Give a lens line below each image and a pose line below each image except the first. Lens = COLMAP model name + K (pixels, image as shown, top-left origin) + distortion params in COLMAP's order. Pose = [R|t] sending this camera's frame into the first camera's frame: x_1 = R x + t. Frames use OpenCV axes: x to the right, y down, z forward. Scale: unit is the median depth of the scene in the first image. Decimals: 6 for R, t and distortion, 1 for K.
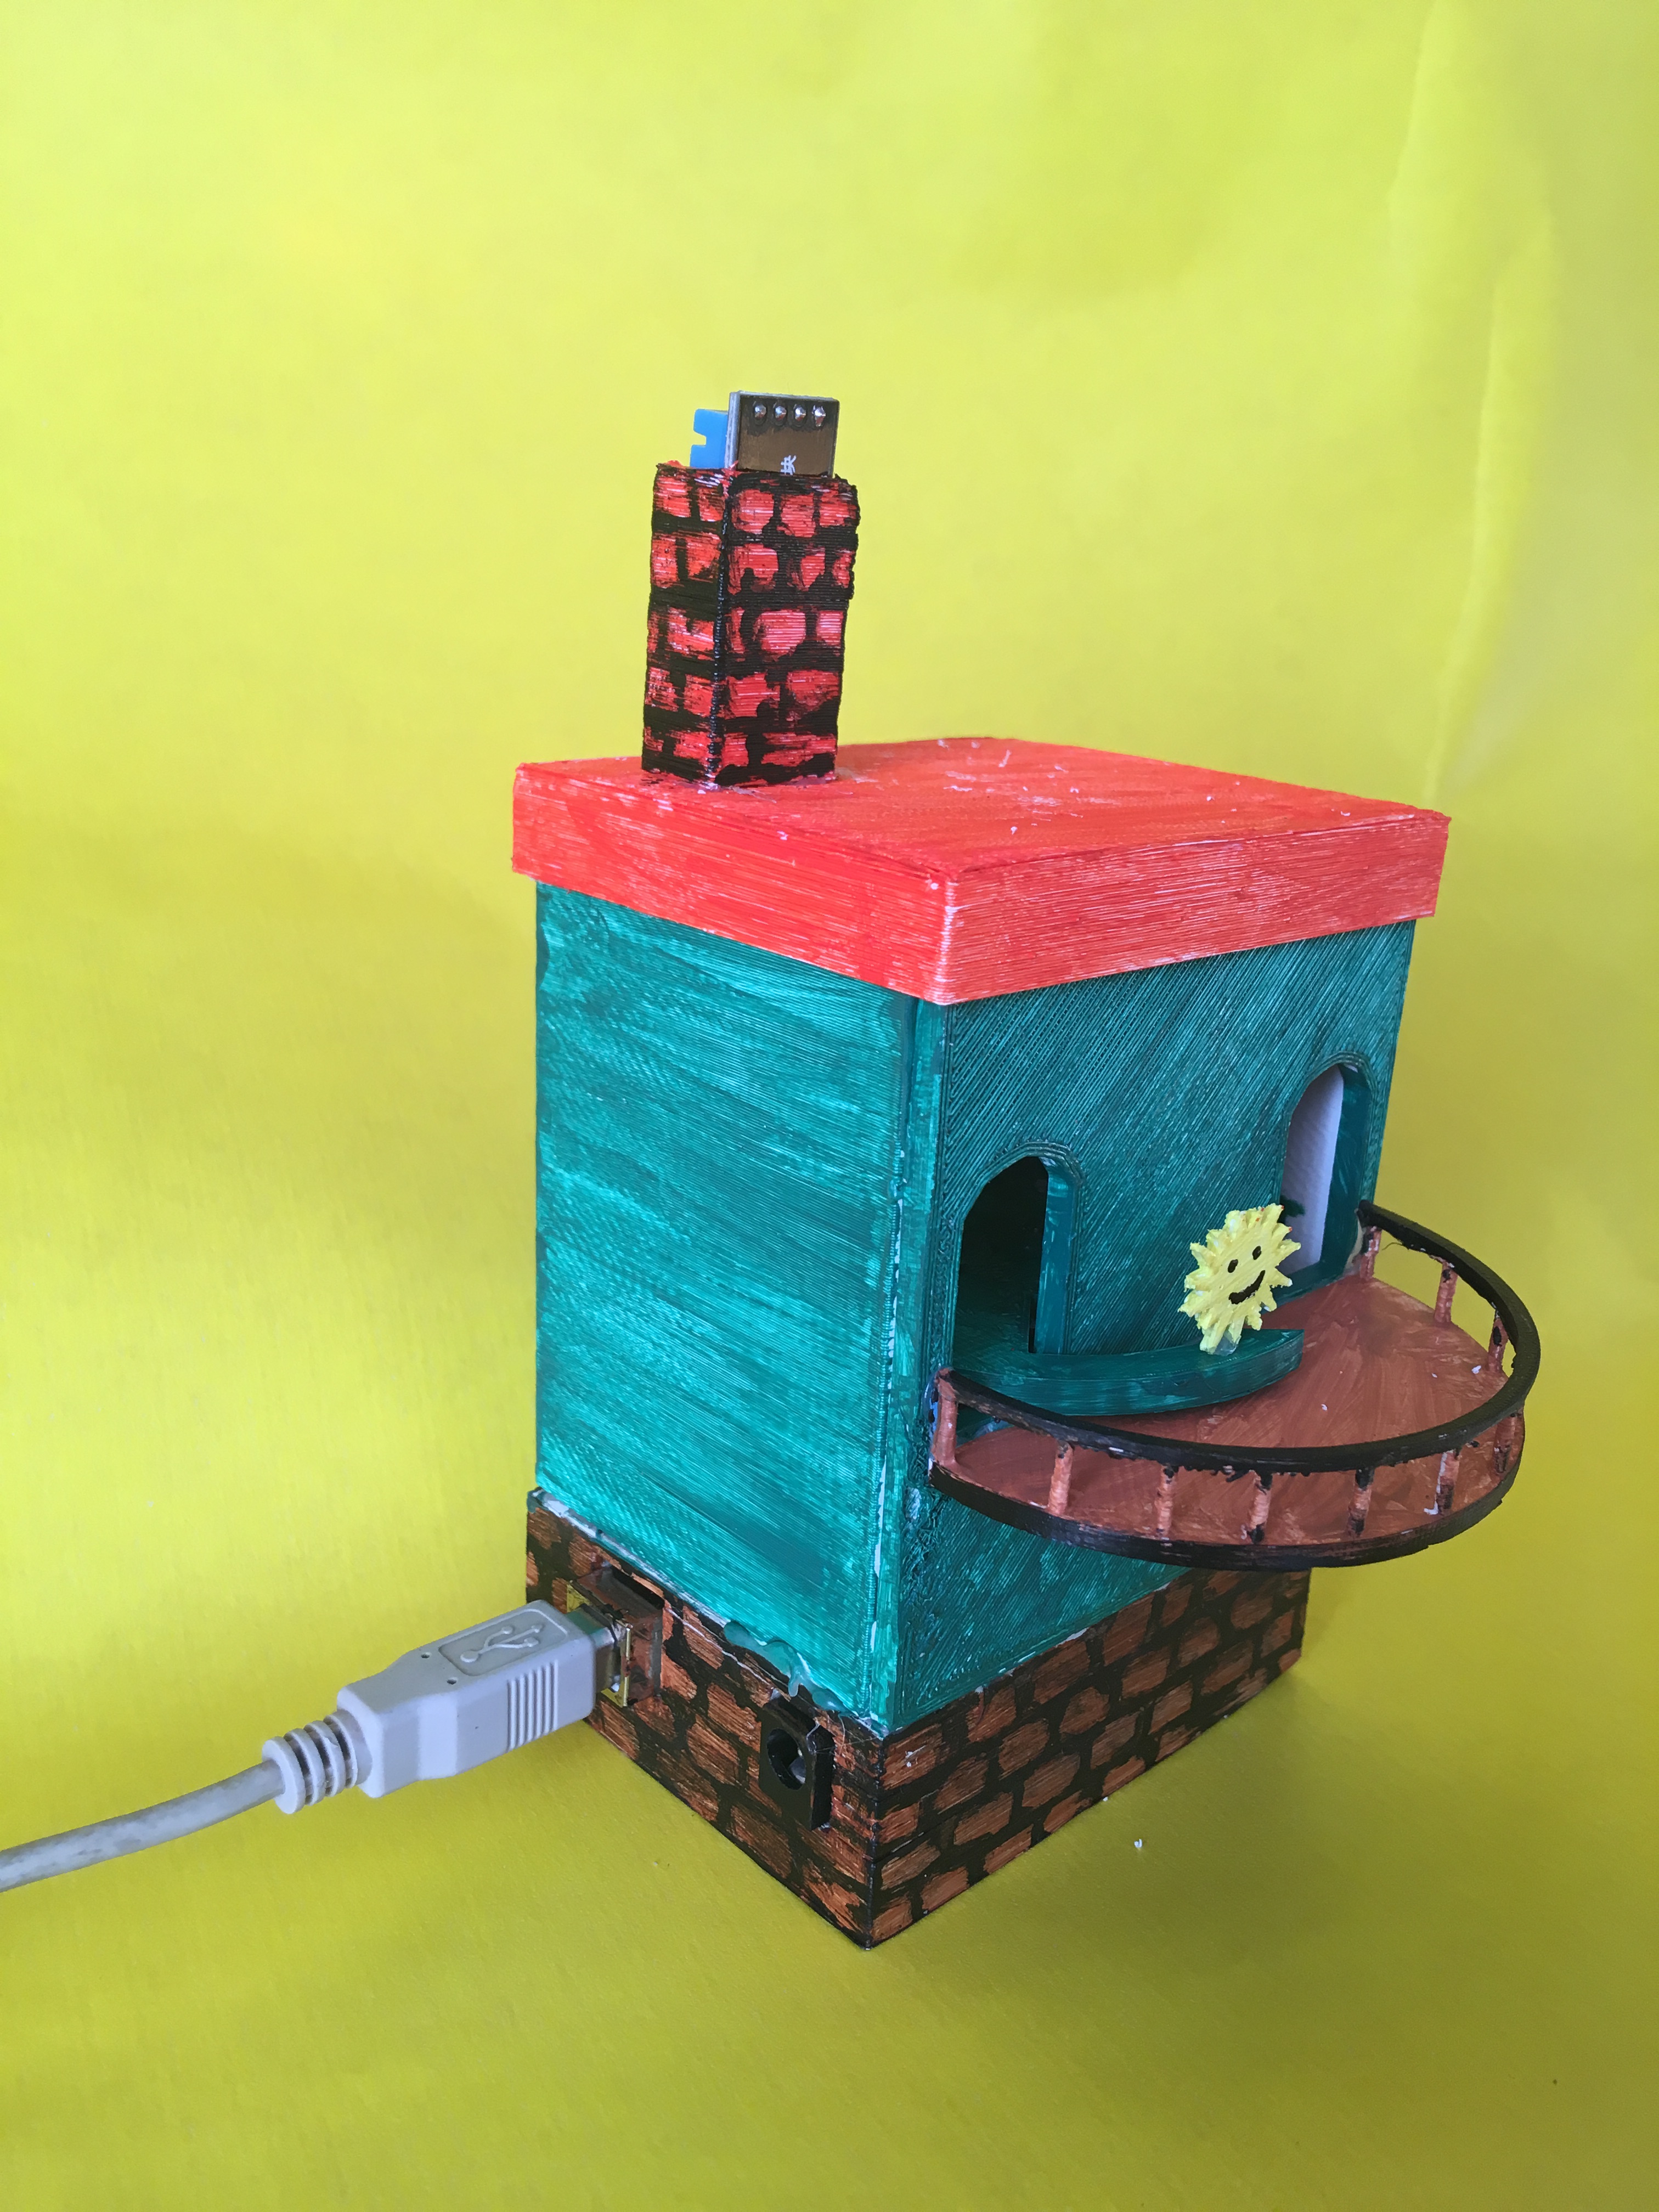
lens RADIAL K [[2029.5, 0, 792.4], [0, 2029.5, 1078.7], [0, 0, 1]] dist [0.005569, 0.000000]
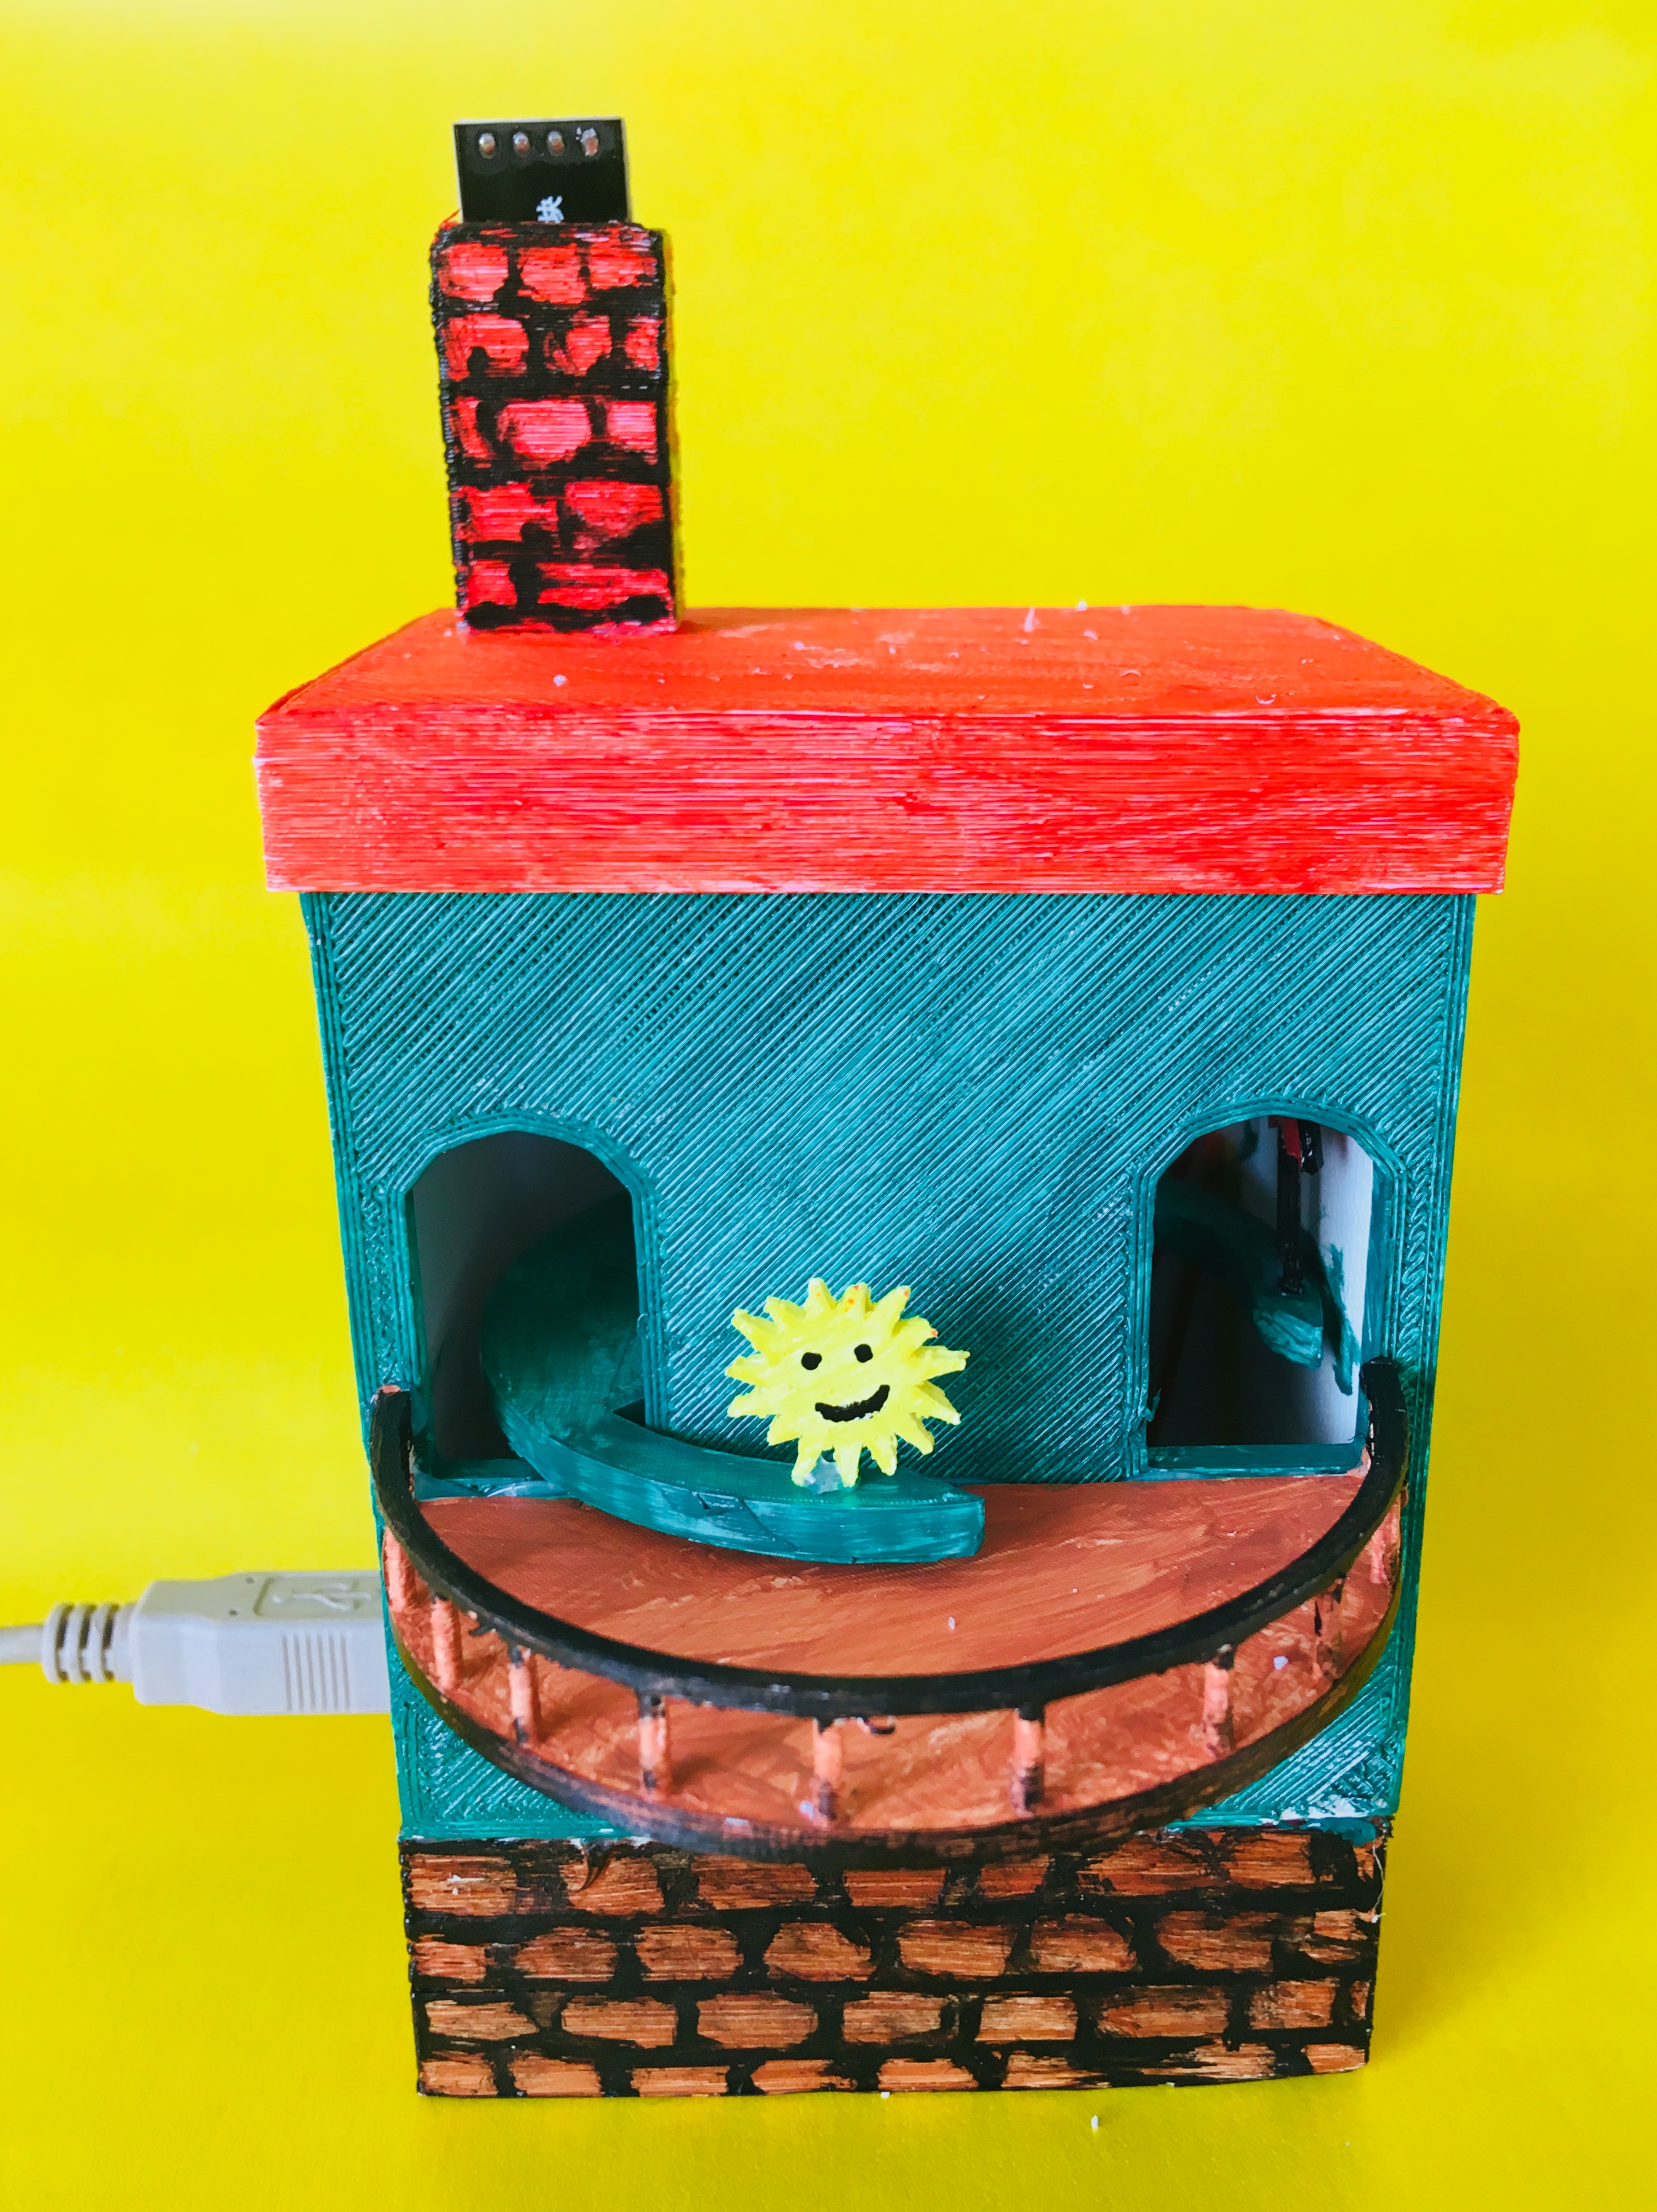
lens RADIAL K [[2105.3, 0, 811.6], [0, 2105.3, 1085.3], [0, 0, 1]] dist [0.018463, 0.000000]
pose [[0.730110, 0.158477, -0.664699, 0.651475], [-0.152903, 0.985959, 0.067122, -0.041873], [0.666004, 0.052628, 0.744090, 0.479149]]
